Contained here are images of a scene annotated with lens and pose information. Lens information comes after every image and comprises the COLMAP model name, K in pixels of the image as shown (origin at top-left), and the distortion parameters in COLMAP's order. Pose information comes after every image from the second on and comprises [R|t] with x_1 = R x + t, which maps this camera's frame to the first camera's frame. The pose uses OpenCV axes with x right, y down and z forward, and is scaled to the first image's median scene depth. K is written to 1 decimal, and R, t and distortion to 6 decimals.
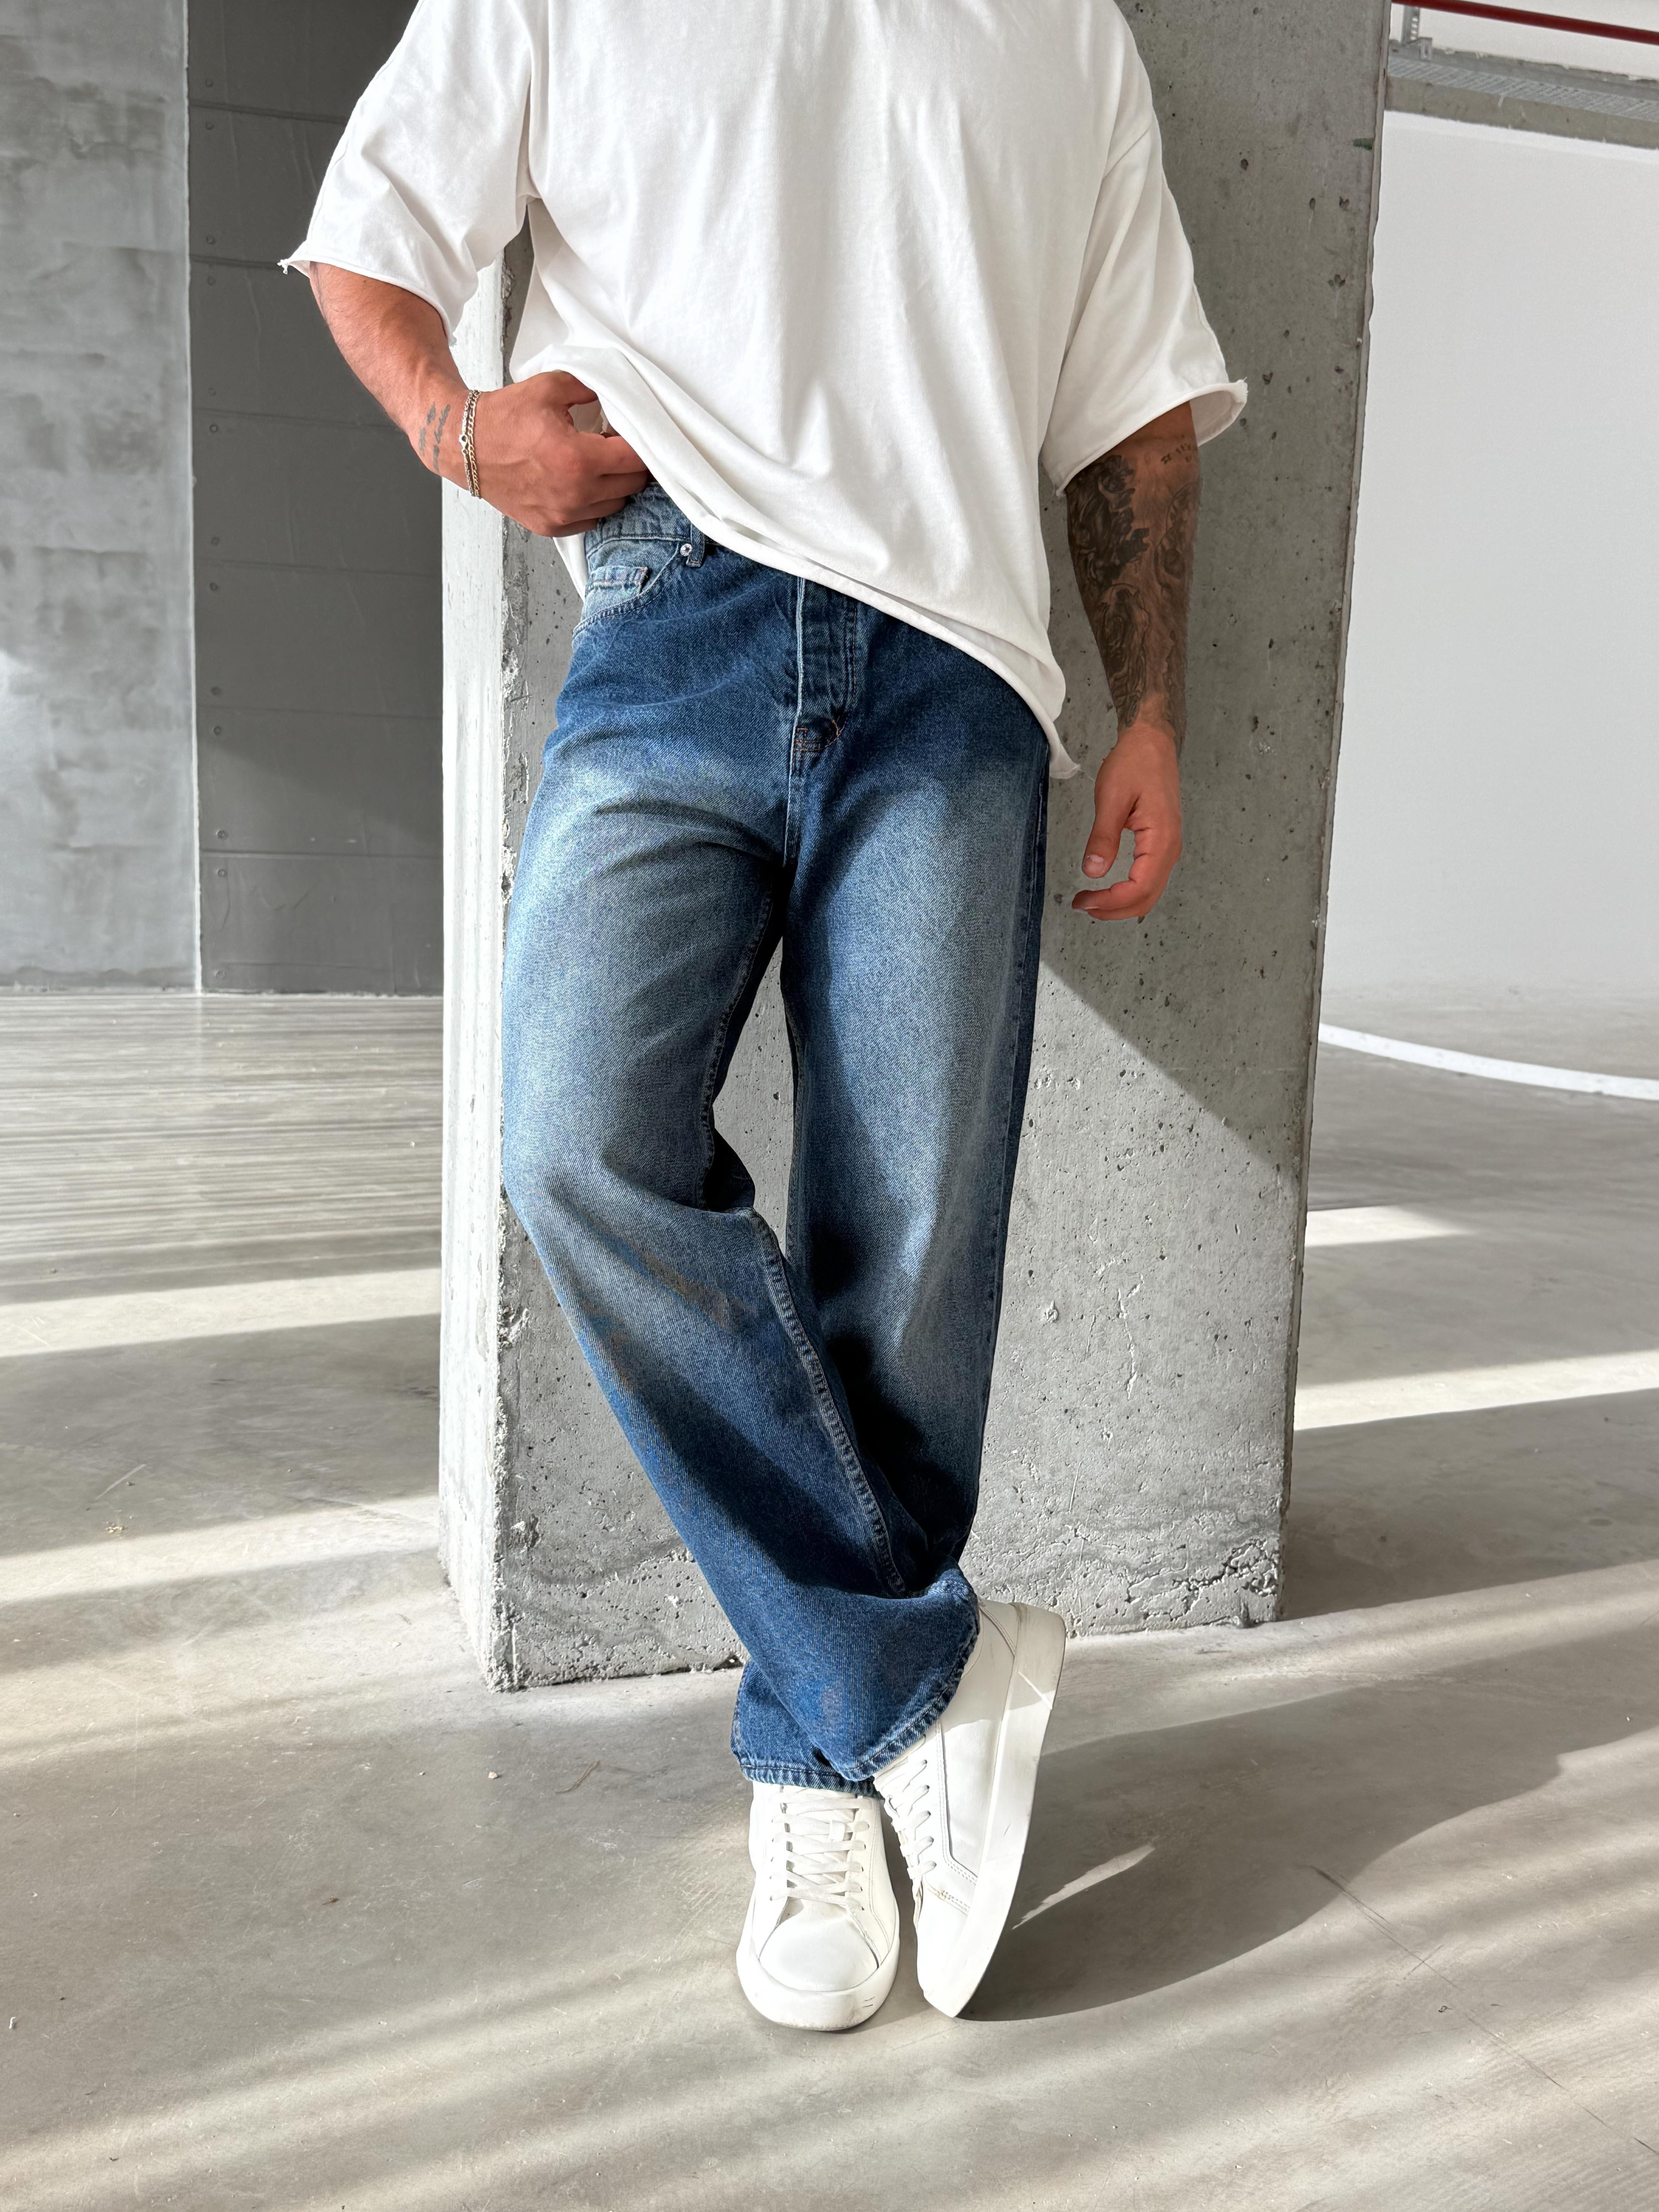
lens RADIAL K [[2124.9, 0, 845.1], [0, 2124.9, 1105.0], [0, 0, 1]] dist [0.196208, -0.403278]
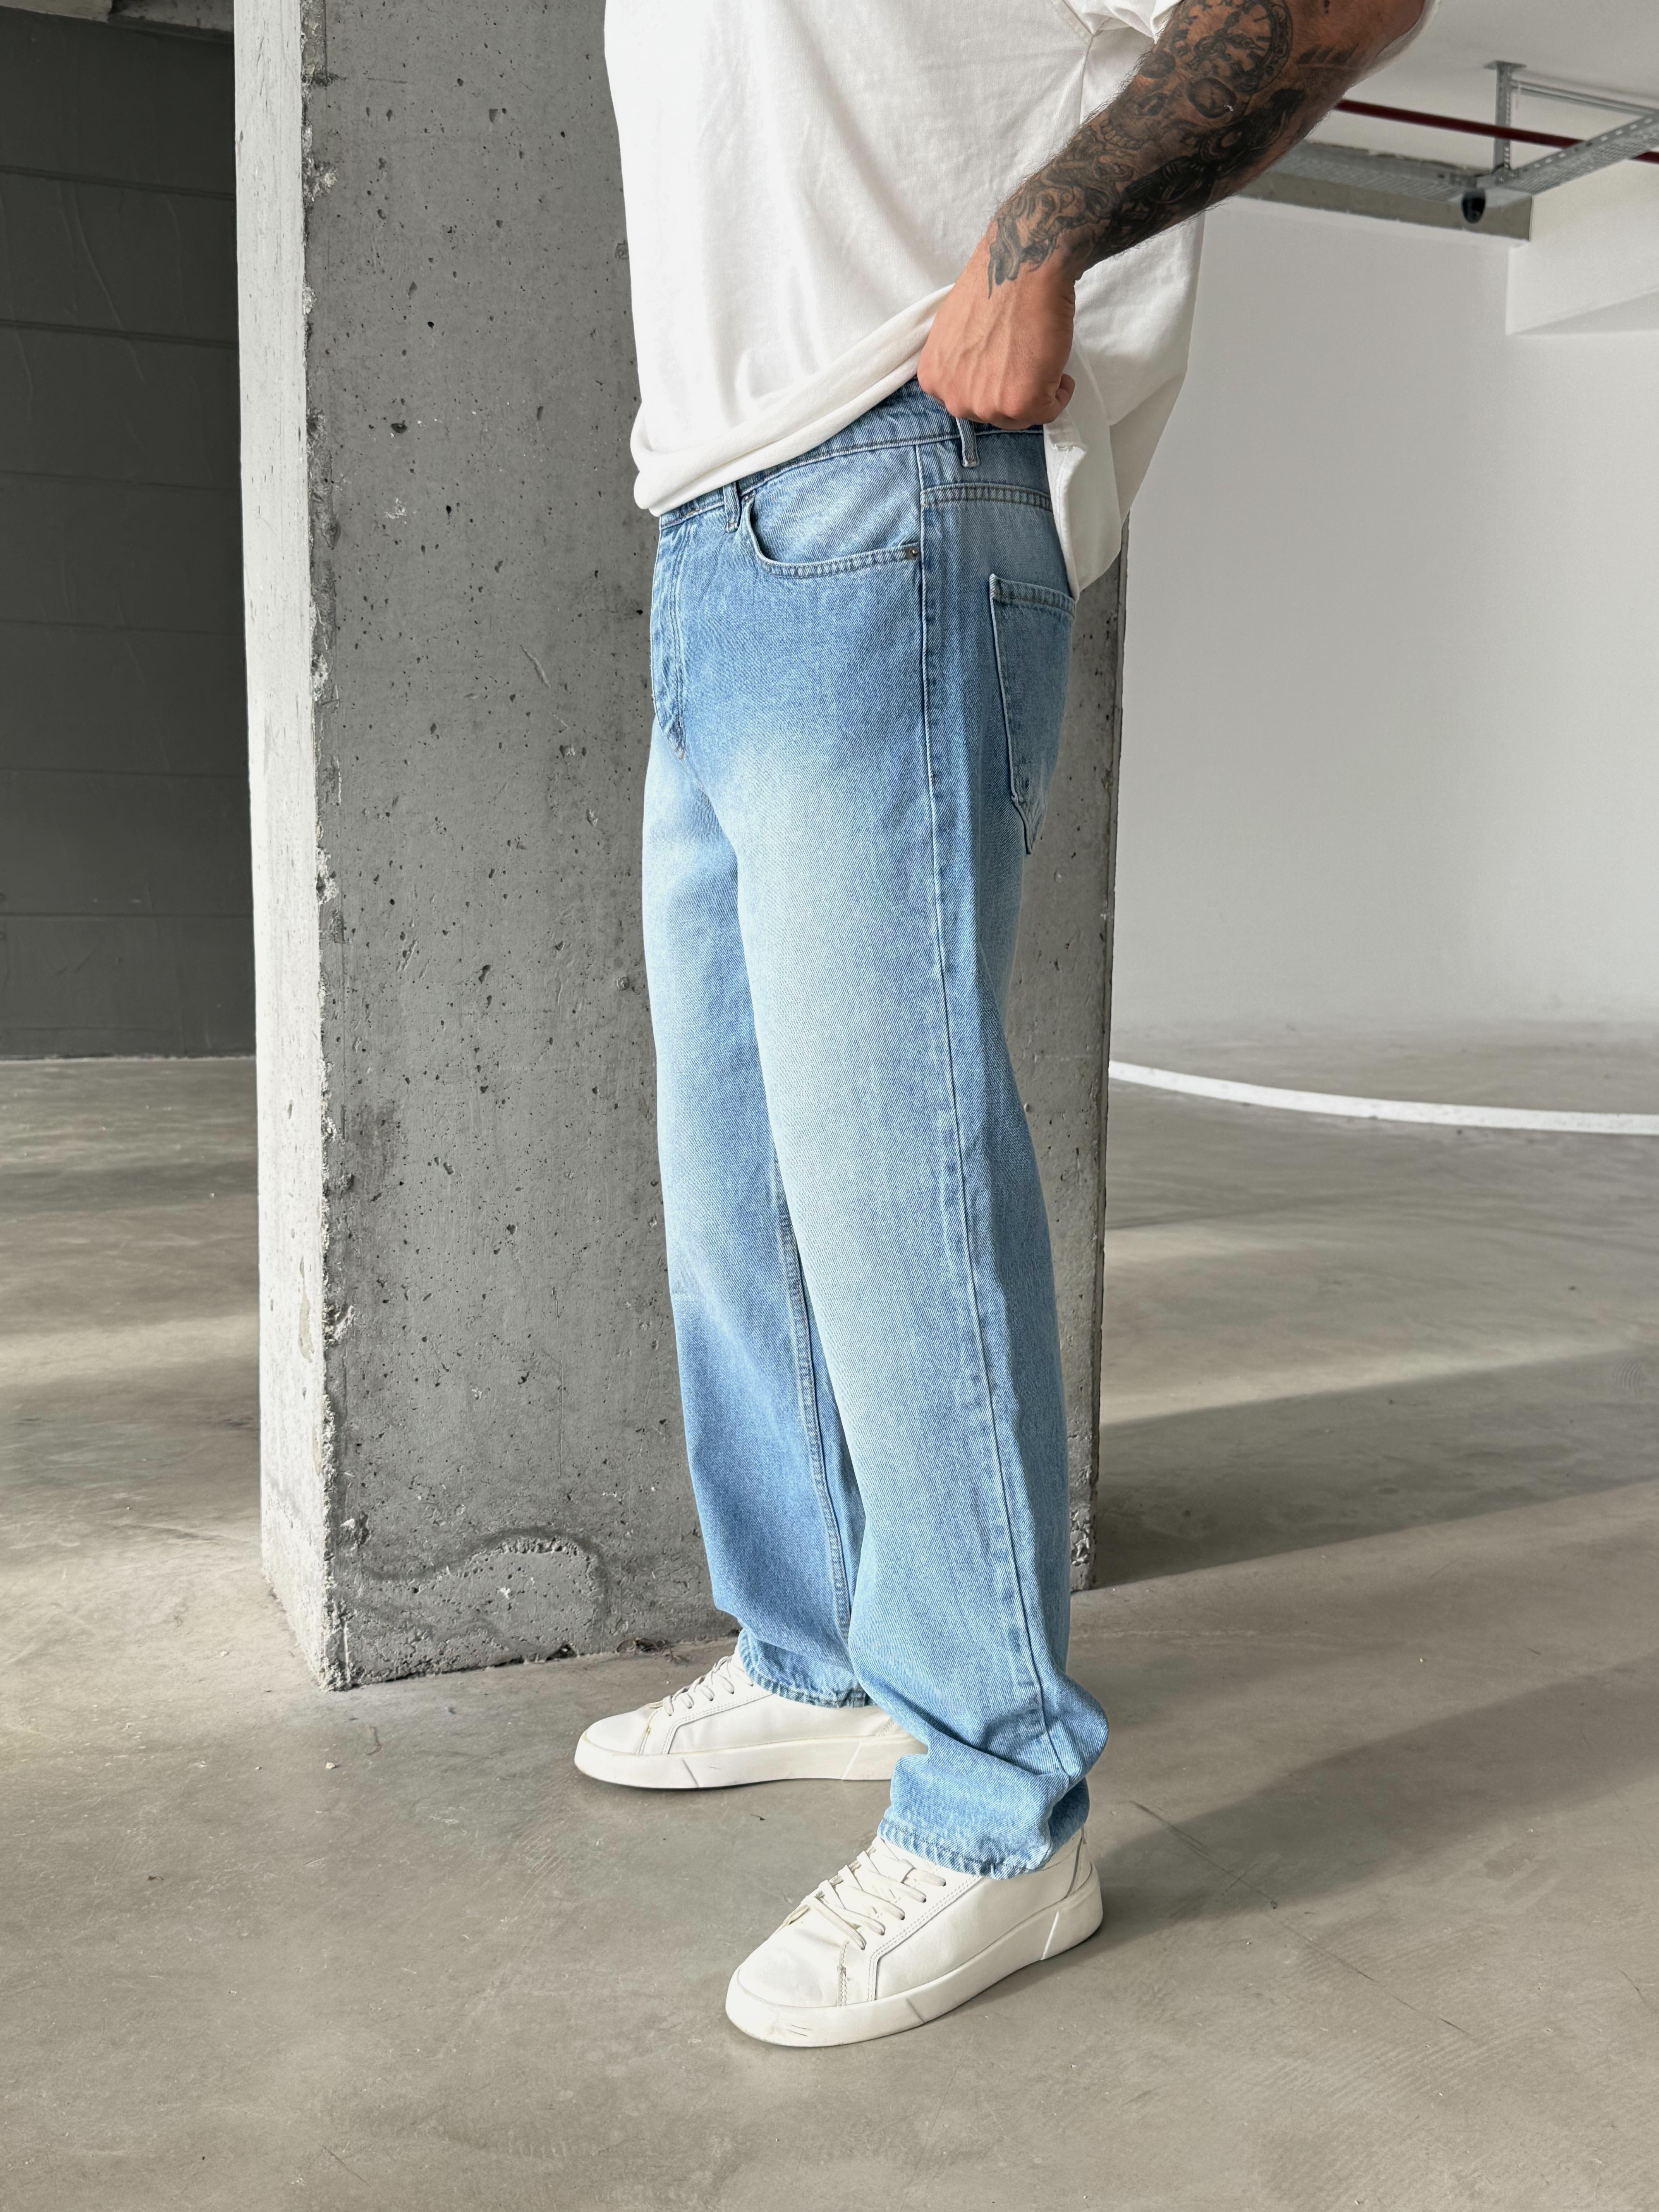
lens RADIAL K [[2124.0, 0, 824.7], [0, 2124.0, 1113.4], [0, 0, 1]] dist [0.201333, -0.427803]
pose [[0.995972, -0.028893, 0.084884, -0.008896], [0.031208, 0.999173, -0.026079, 0.034217], [-0.084061, 0.028623, 0.996049, -0.028126]]
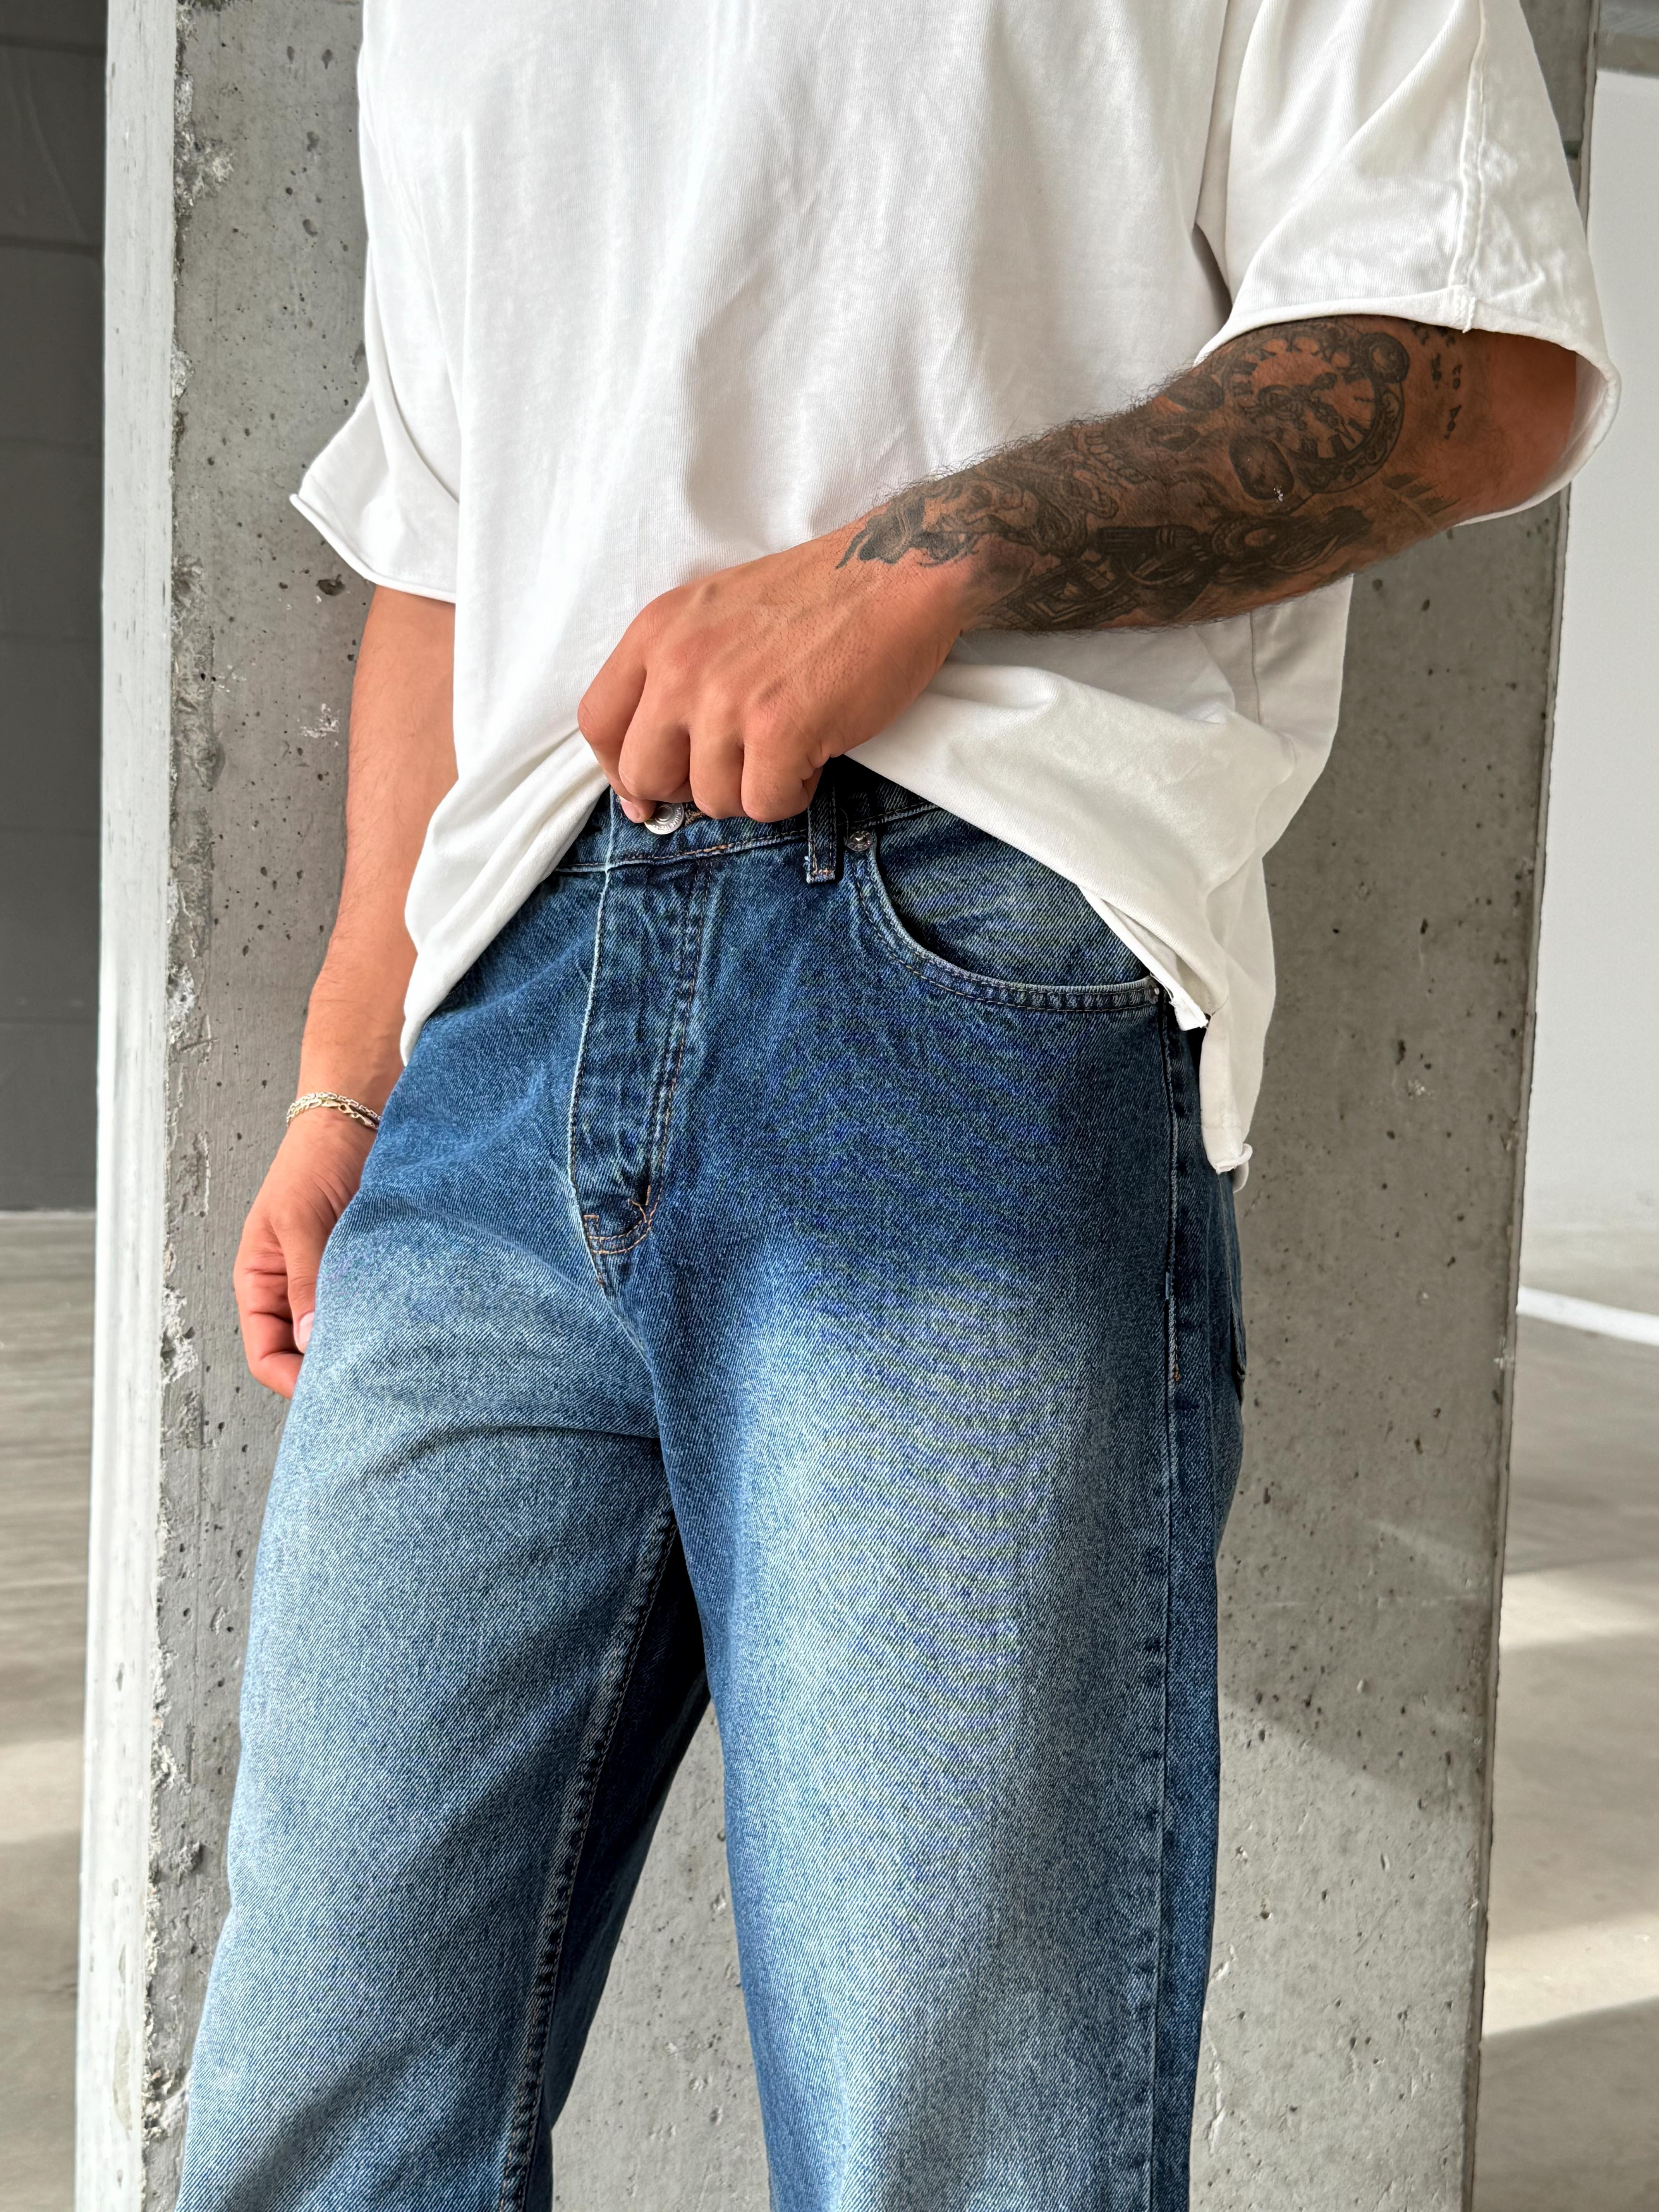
lens RADIAL K [[2727.2, 0, 829.5], [0, 2727.2, 1117.2], [0, 0, 1]] dist [0.199284, -0.399314]
pose [[0.999619, 0.000992, 0.027573, 0.002896], [0.000567, 0.998403, -0.056487, -0.109409], [-0.027585, 0.056481, 0.998023, 0.201803]]
